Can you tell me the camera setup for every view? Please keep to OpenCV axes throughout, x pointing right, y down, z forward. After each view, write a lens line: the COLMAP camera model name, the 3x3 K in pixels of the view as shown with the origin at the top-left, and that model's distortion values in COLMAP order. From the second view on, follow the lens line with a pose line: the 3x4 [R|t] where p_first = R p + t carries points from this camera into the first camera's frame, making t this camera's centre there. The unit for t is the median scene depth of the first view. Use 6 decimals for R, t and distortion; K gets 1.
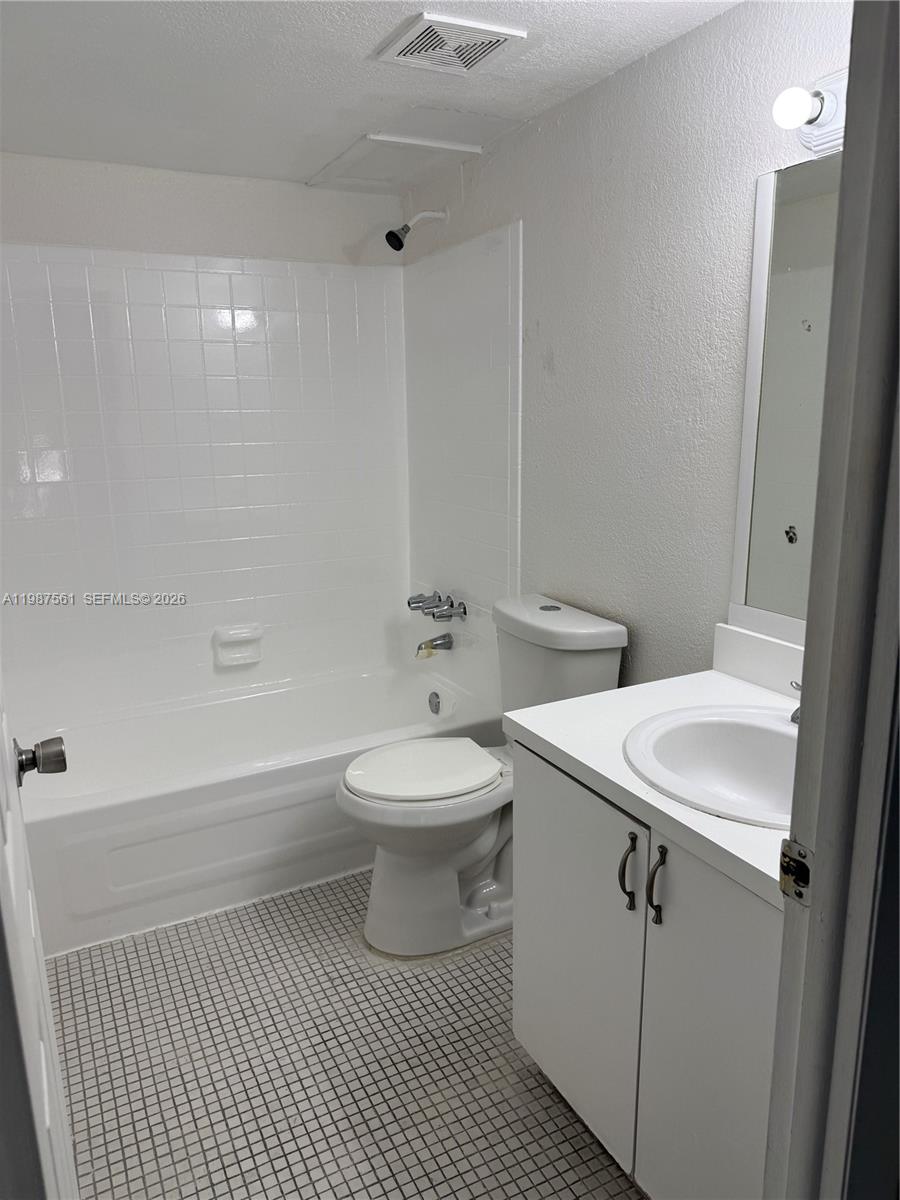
lens RADIAL K [[850.9, 0, 447.4], [0, 850.9, 600.5], [0, 0, 1]] dist [0.045657, -0.055506]
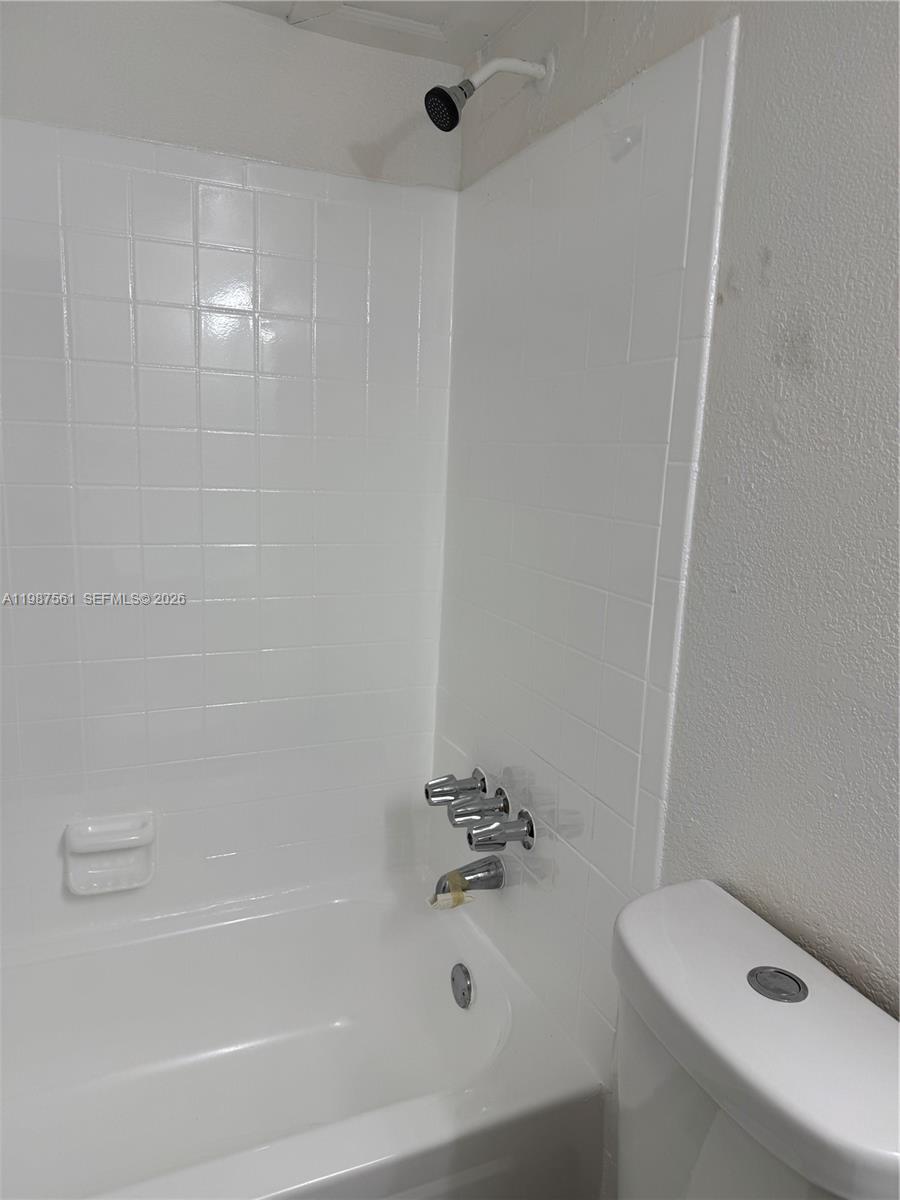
lens RADIAL K [[850.9, 0, 451.3], [0, 850.9, 609.4], [0, 0, 1]] dist [0.045657, -0.055506]
pose [[0.996965, 0.065676, -0.041802, -0.019129], [-0.066837, 0.997398, -0.027010, -0.134490], [0.039919, 0.029722, 0.998761, 0.597801]]
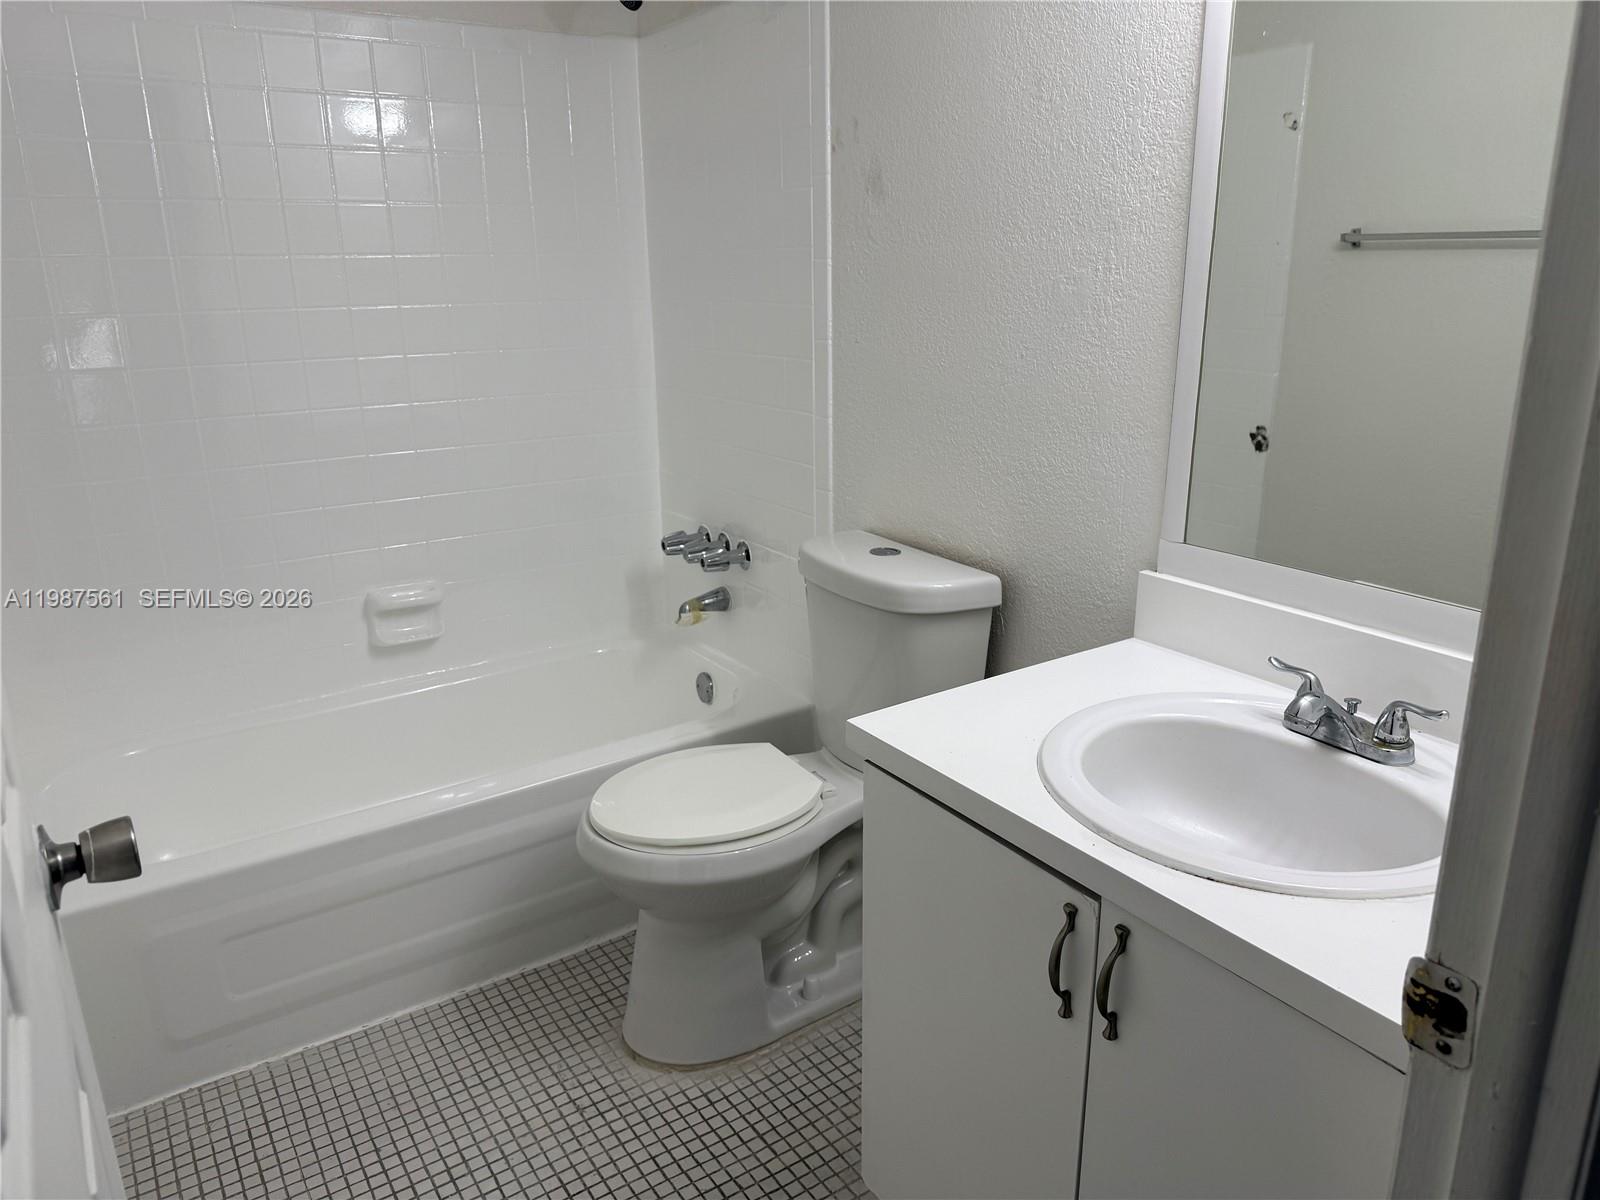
lens RADIAL K [[1134.5, 0, 815.5], [0, 1134.5, 597.9], [0, 0, 1]] dist [0.045657, -0.055506]
pose [[0.992781, -0.030257, 0.116064, -0.041106], [0.023036, 0.997743, 0.063066, -0.012289], [-0.117711, -0.059938, 0.991237, 0.102641]]
